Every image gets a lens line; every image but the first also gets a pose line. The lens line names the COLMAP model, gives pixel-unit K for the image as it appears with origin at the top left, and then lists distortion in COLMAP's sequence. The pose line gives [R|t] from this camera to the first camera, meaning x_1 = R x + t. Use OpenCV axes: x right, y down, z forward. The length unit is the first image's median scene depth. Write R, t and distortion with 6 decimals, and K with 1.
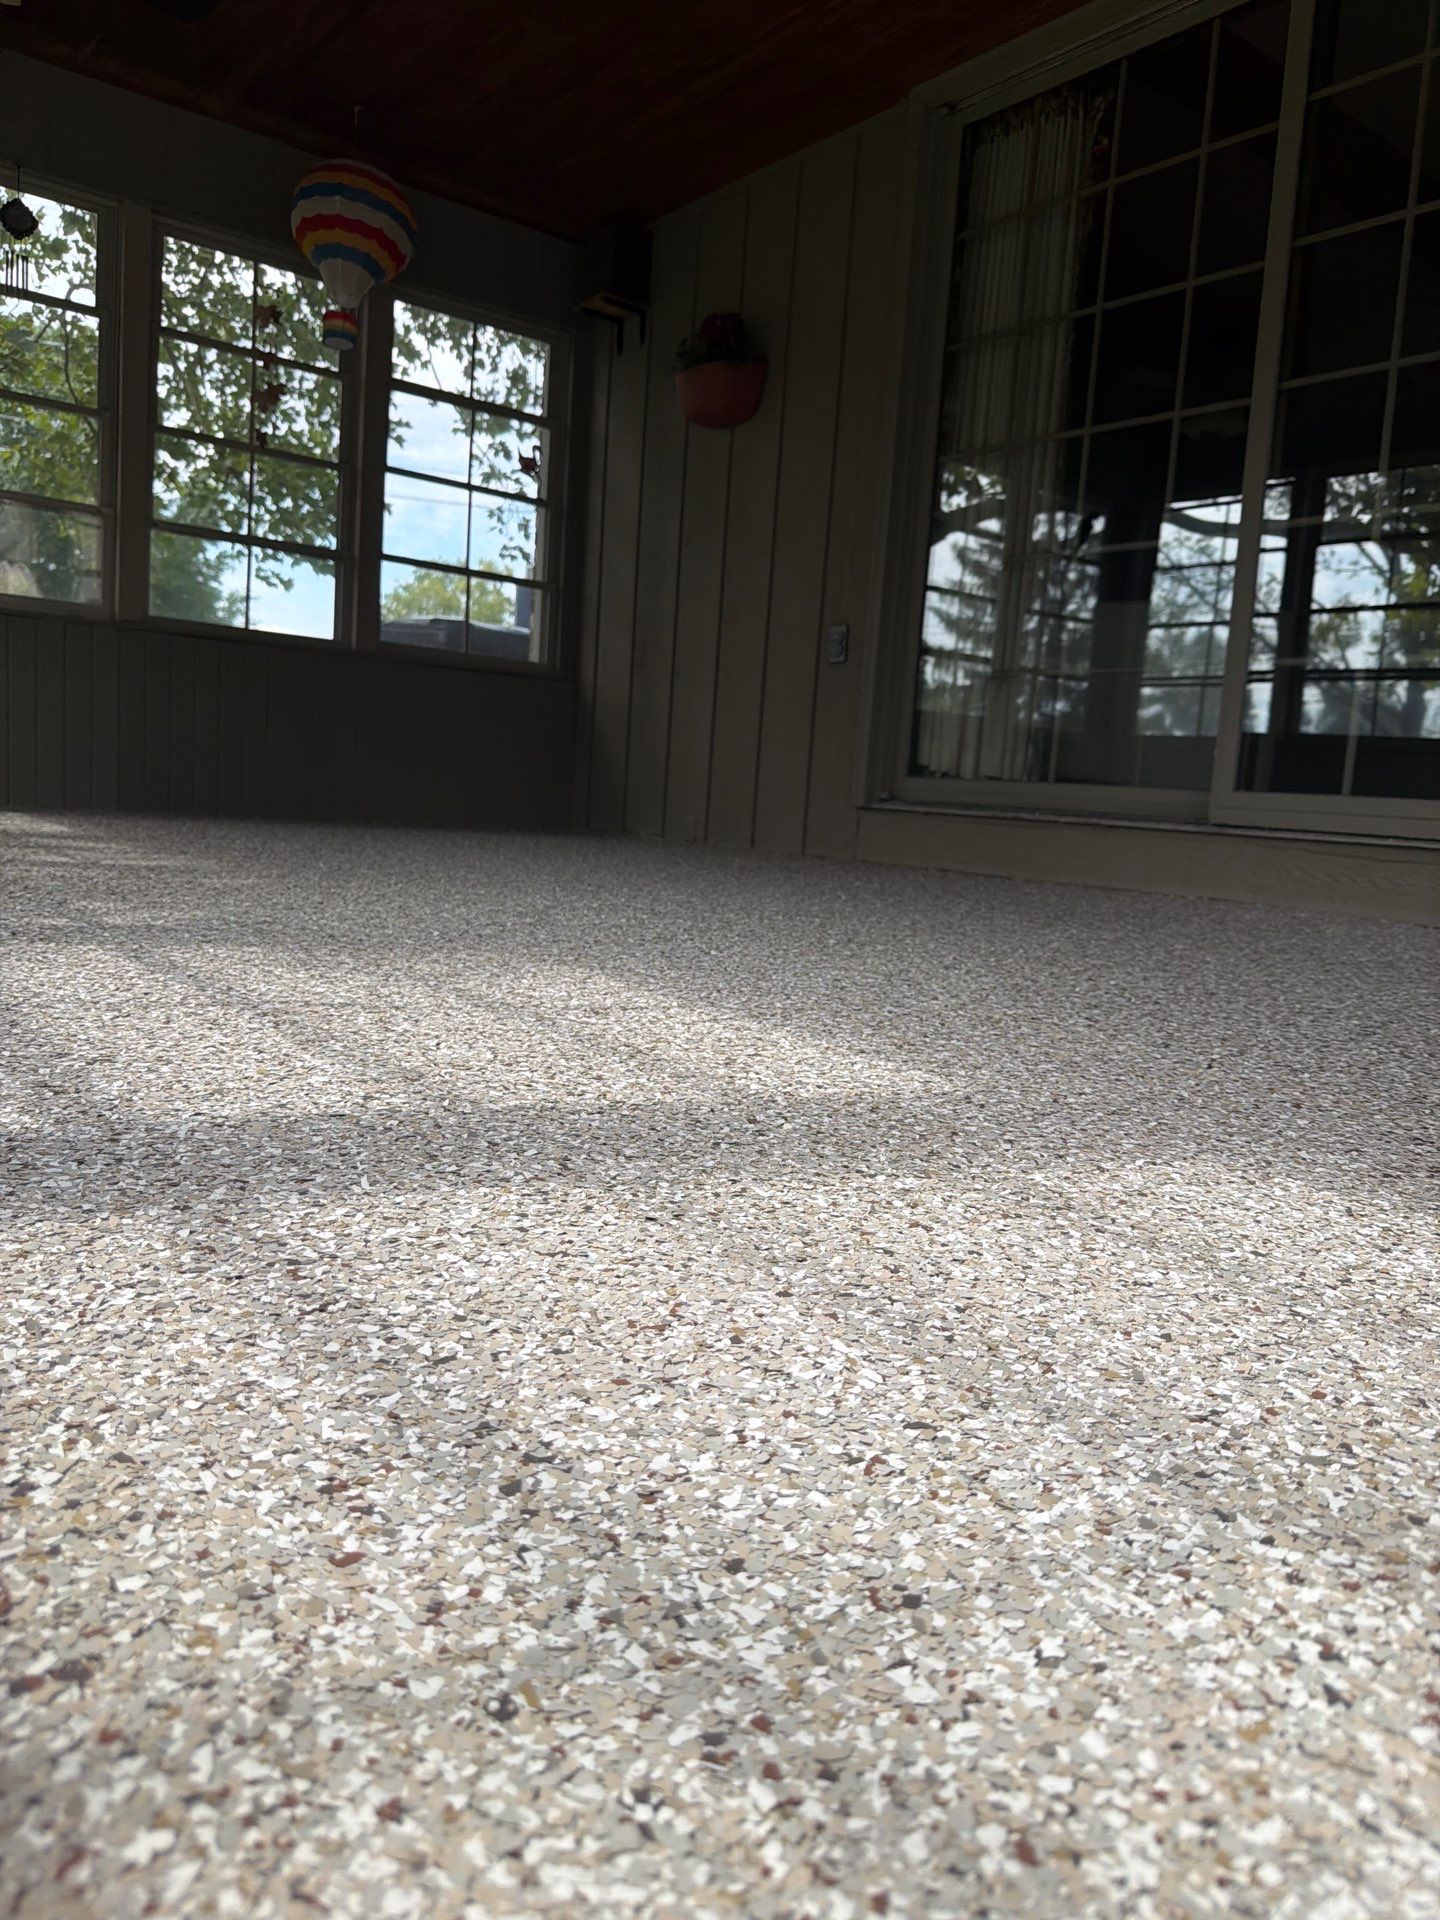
lens RADIAL K [[1363.7, 0, 744.1], [0, 1363.7, 952.6], [0, 0, 1]] dist [0.006298, -0.001441]
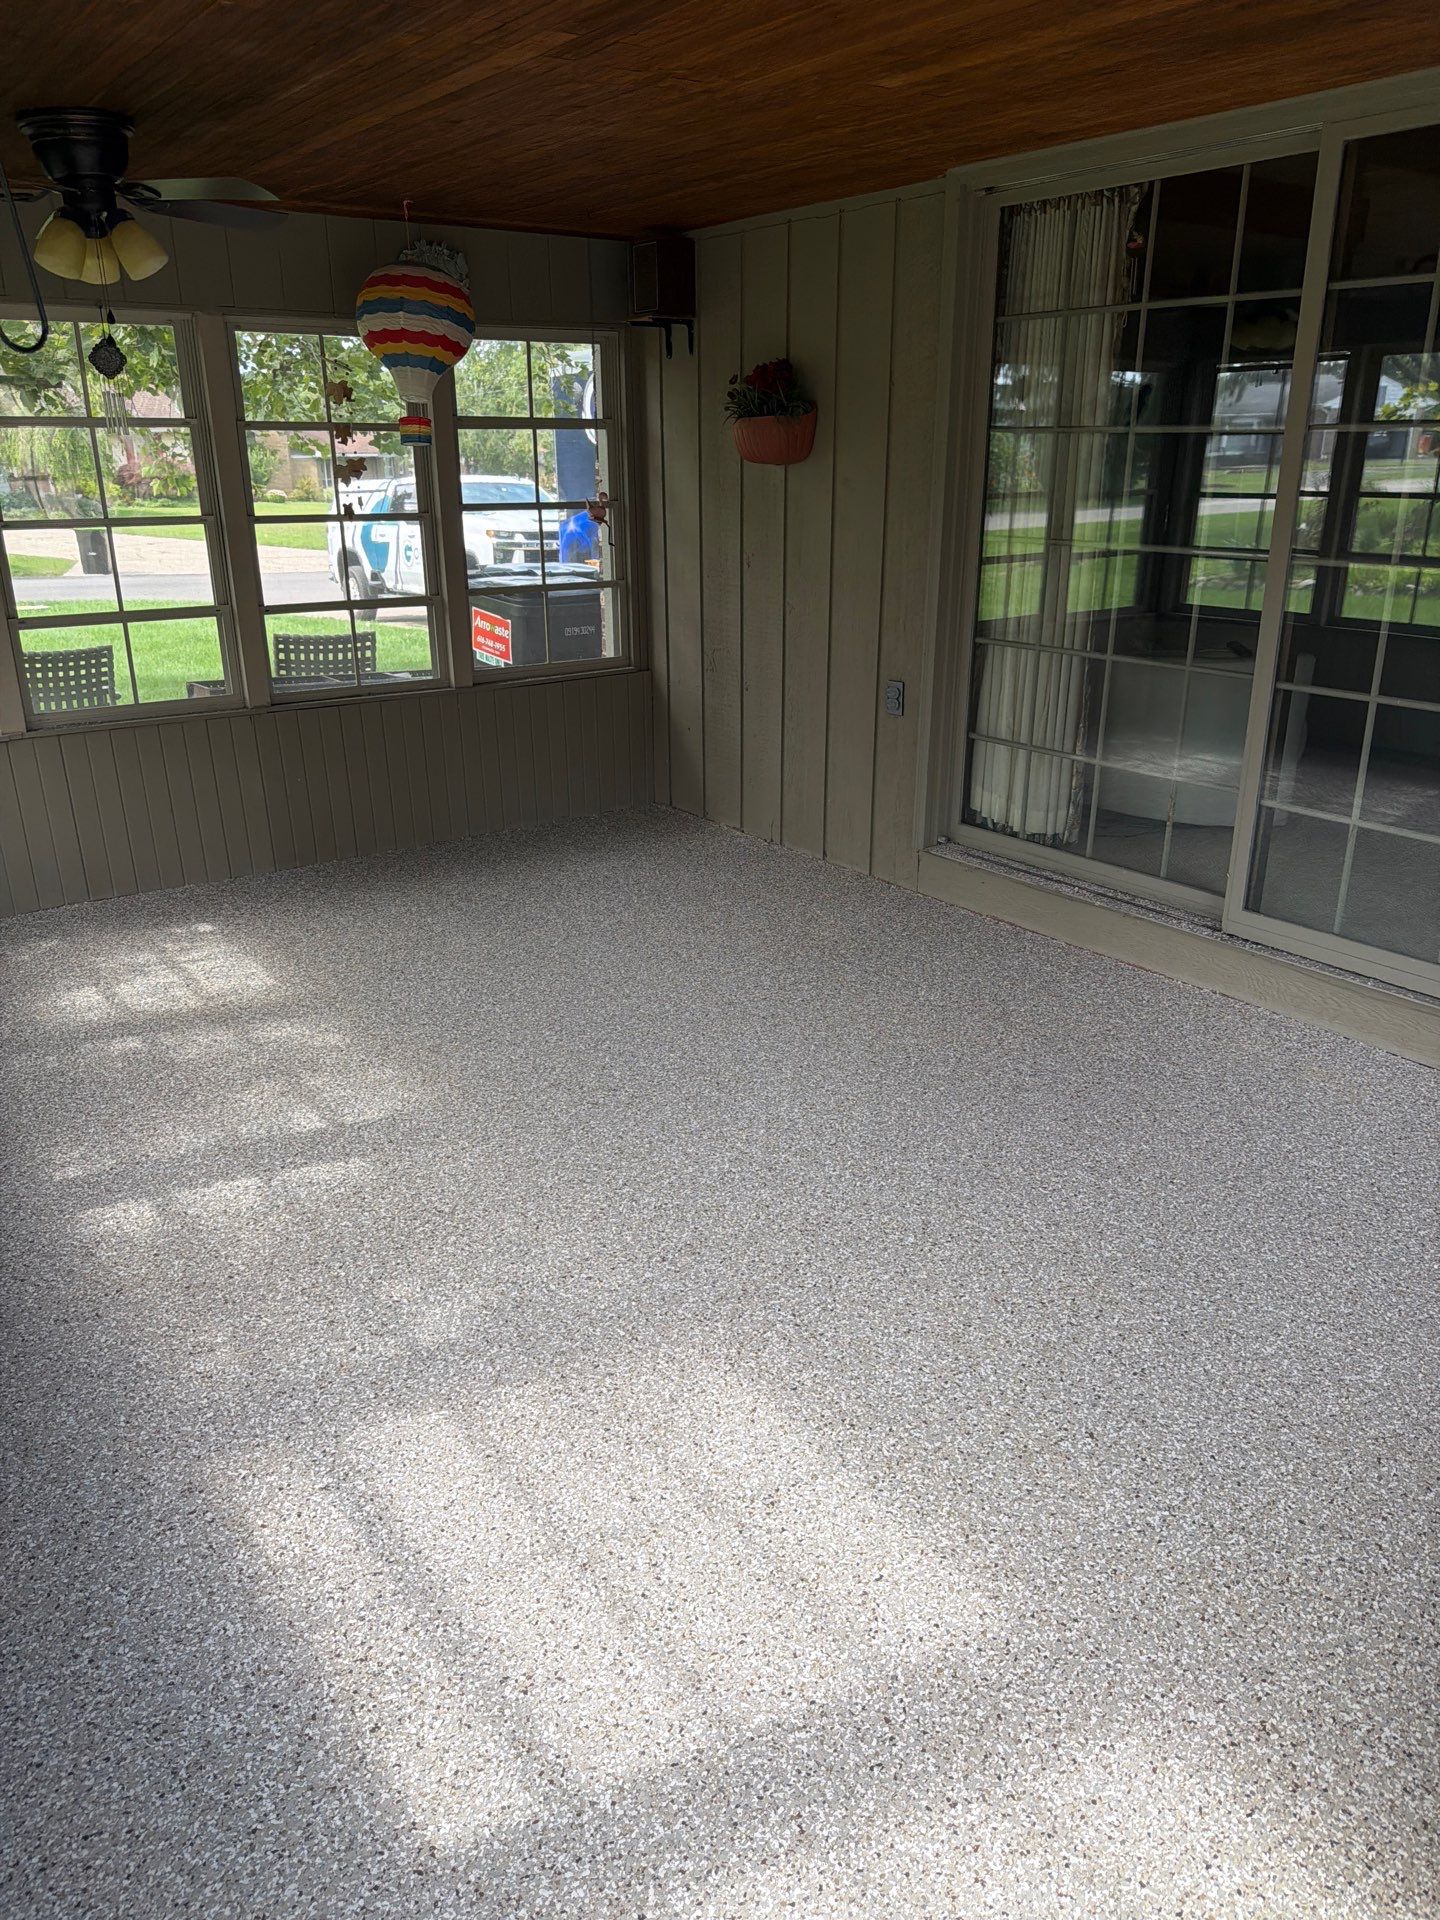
lens RADIAL K [[1348.8, 0, 720.0], [0, 1348.8, 960.0], [0, 0, 1]] dist [0.004975, -0.042179]
pose [[0.996278, -0.052657, -0.068250, -0.008525], [0.067960, 0.966866, 0.246073, -0.282072], [0.053032, -0.249796, 0.966845, -0.107802]]
